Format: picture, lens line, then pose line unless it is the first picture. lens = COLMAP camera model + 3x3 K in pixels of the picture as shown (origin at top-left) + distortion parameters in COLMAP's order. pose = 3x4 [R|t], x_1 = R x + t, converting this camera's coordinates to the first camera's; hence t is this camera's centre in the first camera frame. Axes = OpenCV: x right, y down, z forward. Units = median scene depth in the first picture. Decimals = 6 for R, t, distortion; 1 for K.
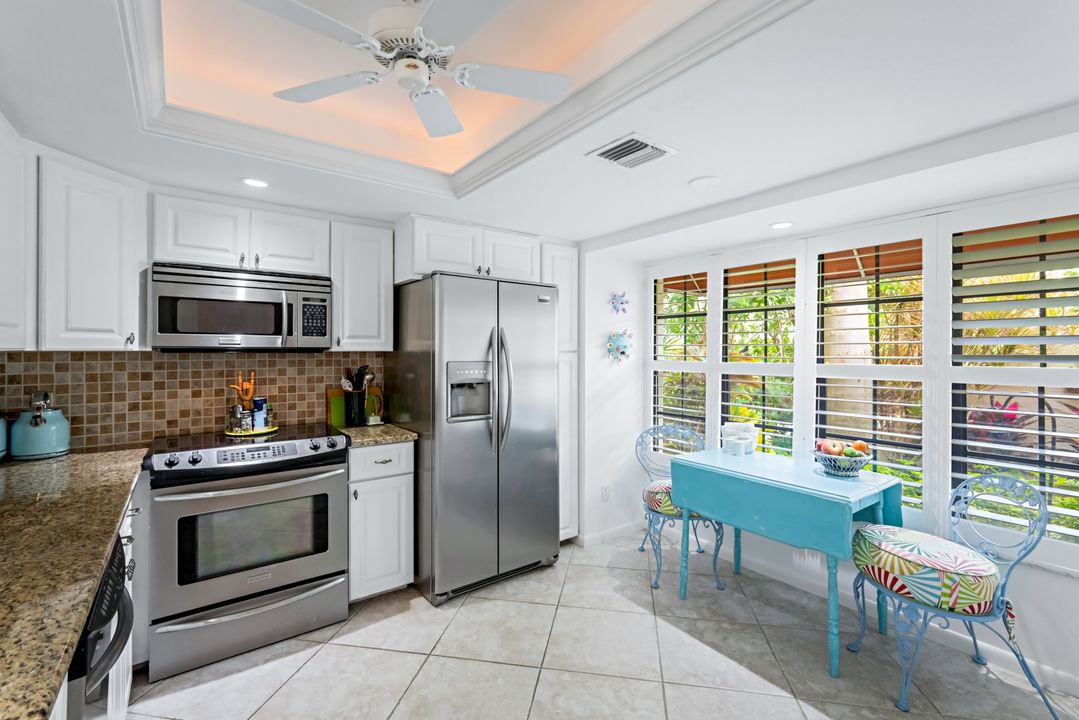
lens RADIAL K [[479.4, 0, 548.4], [0, 479.4, 350.5], [0, 0, 1]] dist [0.002989, 0.000498]
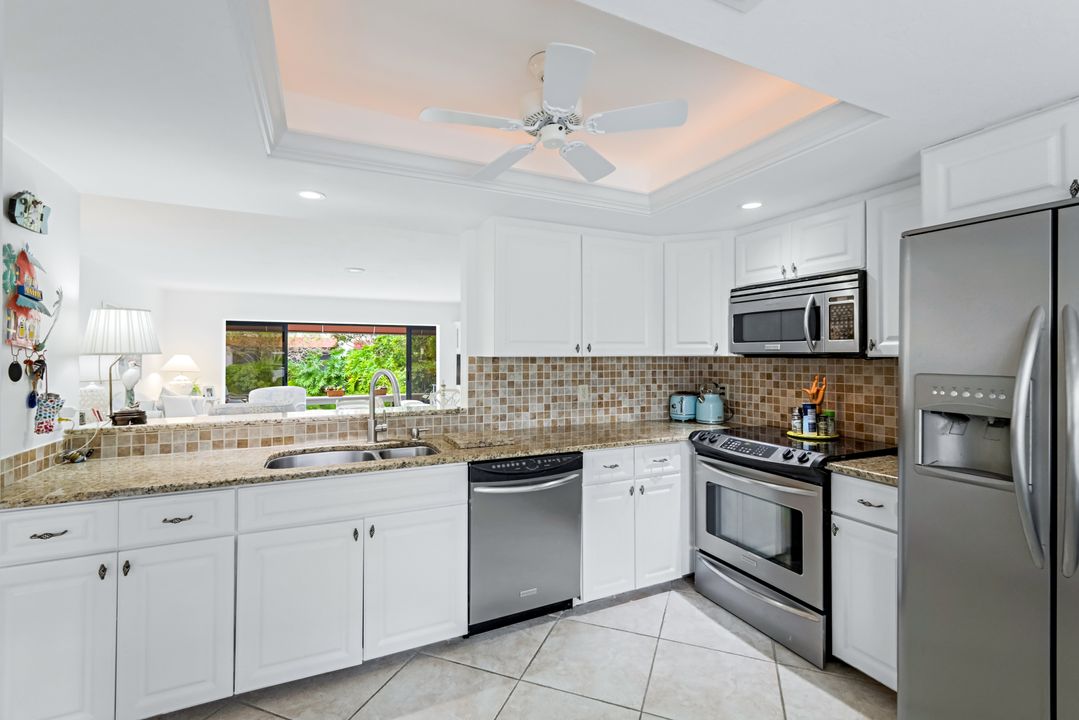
lens RADIAL K [[479.4, 0, 541.7], [0, 479.4, 352.0], [0, 0, 1]] dist [0.002989, 0.000498]
pose [[-0.200537, -0.007737, -0.979656, 0.503891], [-0.000489, 0.999969, -0.007797, 0.000102], [0.979686, -0.001085, -0.200534, 0.650773]]
